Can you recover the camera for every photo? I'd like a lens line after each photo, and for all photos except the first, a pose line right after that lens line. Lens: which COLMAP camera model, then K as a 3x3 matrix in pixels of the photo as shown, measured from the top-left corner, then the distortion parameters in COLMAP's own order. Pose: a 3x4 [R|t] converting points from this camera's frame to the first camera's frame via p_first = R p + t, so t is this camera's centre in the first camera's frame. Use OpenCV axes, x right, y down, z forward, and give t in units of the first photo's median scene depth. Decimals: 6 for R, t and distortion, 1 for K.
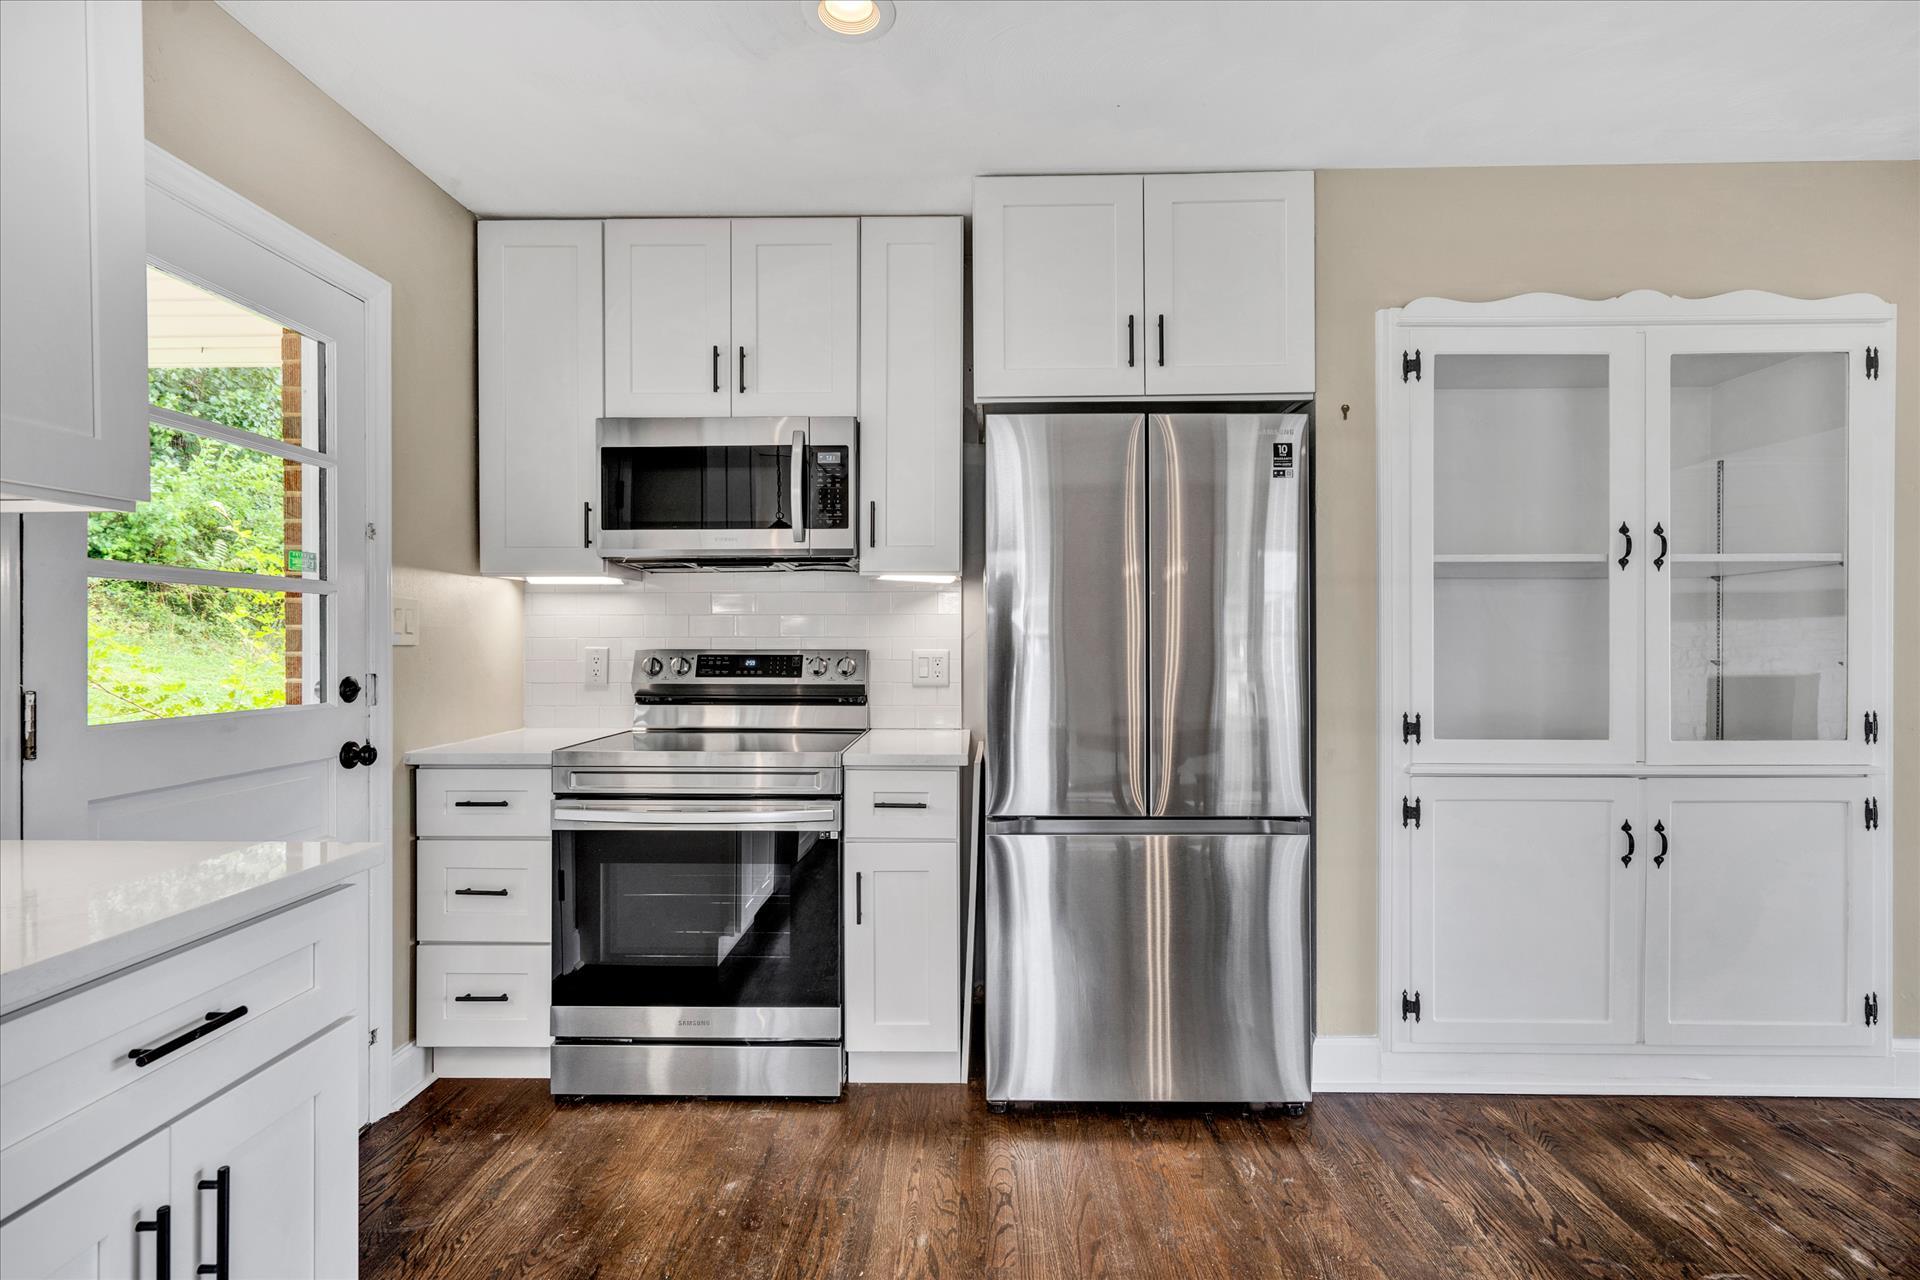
lens RADIAL K [[922.1, 0, 964.2], [0, 922.1, 640.5], [0, 0, 1]] dist [0.001214, 0.000772]
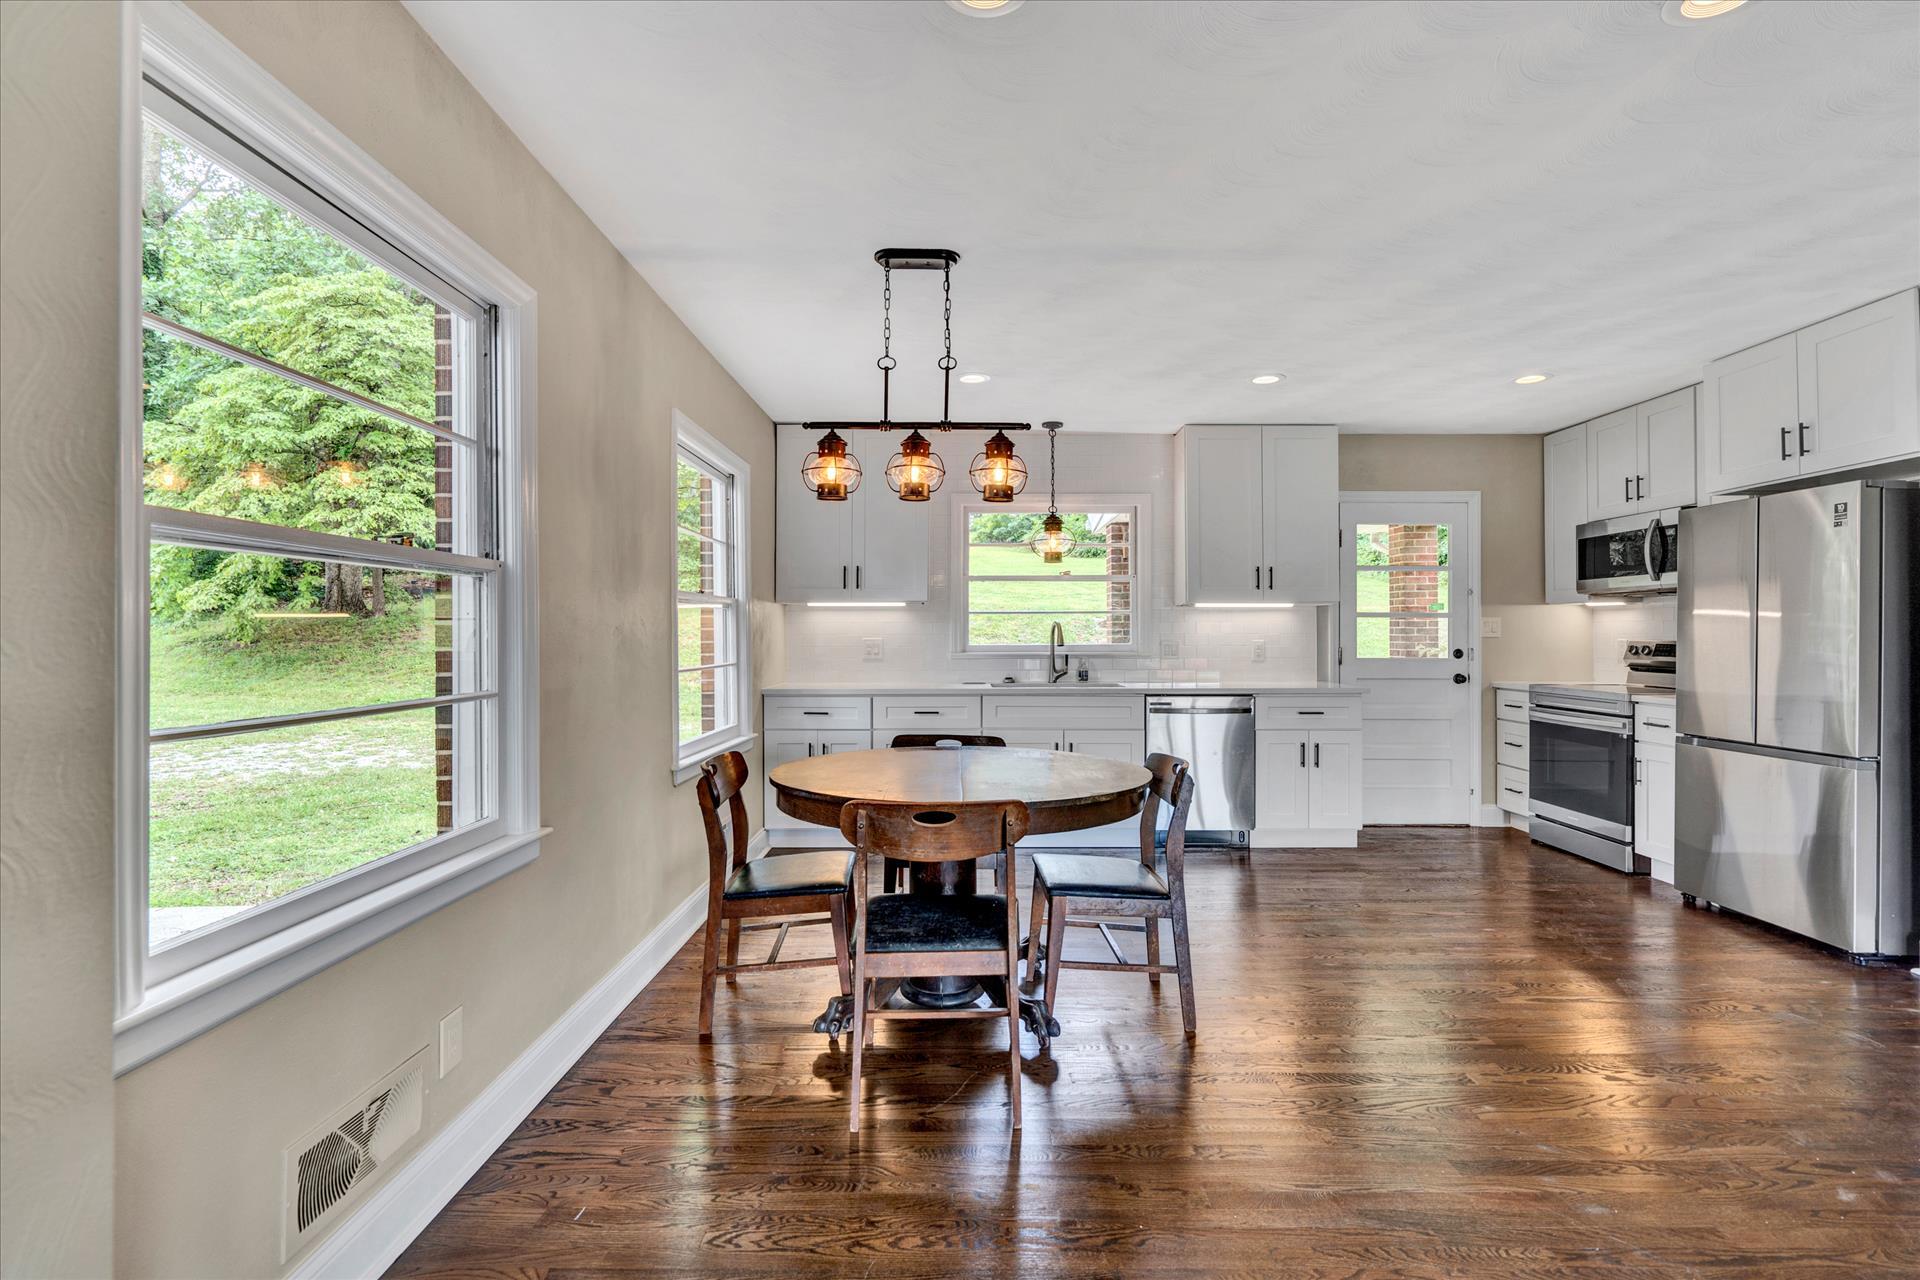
lens RADIAL K [[879.5, 0, 964.9], [0, 879.5, 628.8], [0, 0, 1]] dist [-0.000558, 0.001045]
pose [[0.020103, -0.004797, -0.999786, 1.649158], [-0.003968, 0.999980, -0.004878, 0.000054], [0.999790, 0.004066, 0.020083, -0.414562]]
